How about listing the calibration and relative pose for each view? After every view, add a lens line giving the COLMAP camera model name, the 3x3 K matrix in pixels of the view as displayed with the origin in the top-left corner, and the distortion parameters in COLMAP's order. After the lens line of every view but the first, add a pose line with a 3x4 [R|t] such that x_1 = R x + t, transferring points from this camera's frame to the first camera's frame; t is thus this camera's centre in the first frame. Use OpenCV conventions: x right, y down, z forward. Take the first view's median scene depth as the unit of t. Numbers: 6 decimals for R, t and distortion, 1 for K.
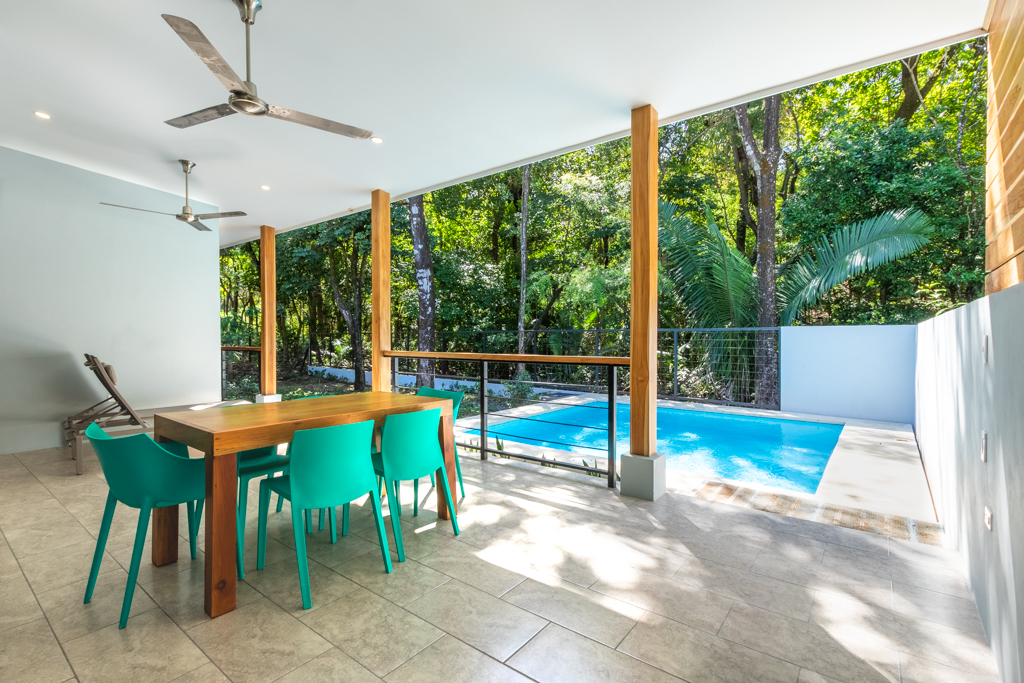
lens RADIAL K [[466.5, 0, 512.0], [0, 466.5, 341.5], [0, 0, 1]] dist [0.036269, 0.000569]
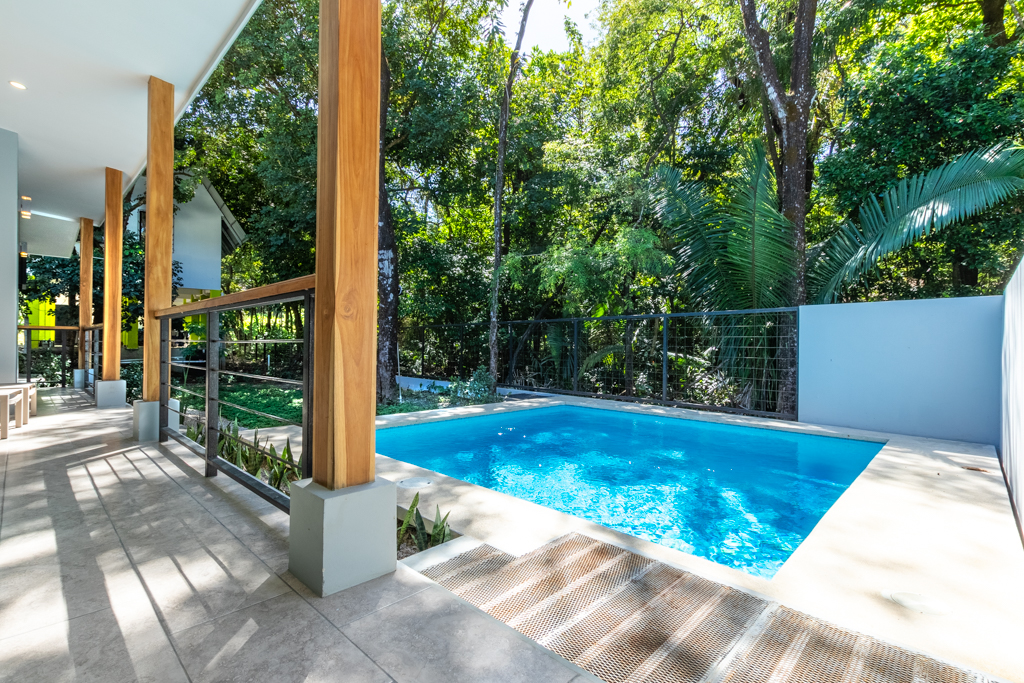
lens RADIAL K [[466.5, 0, 512.0], [0, 466.5, 341.5], [0, 0, 1]] dist [0.036269, 0.000569]
pose [[0.994958, 0.012126, -0.099556, 0.162275], [-0.014307, 0.999672, -0.021222, 0.036535], [0.099266, 0.022539, 0.994806, 0.185035]]
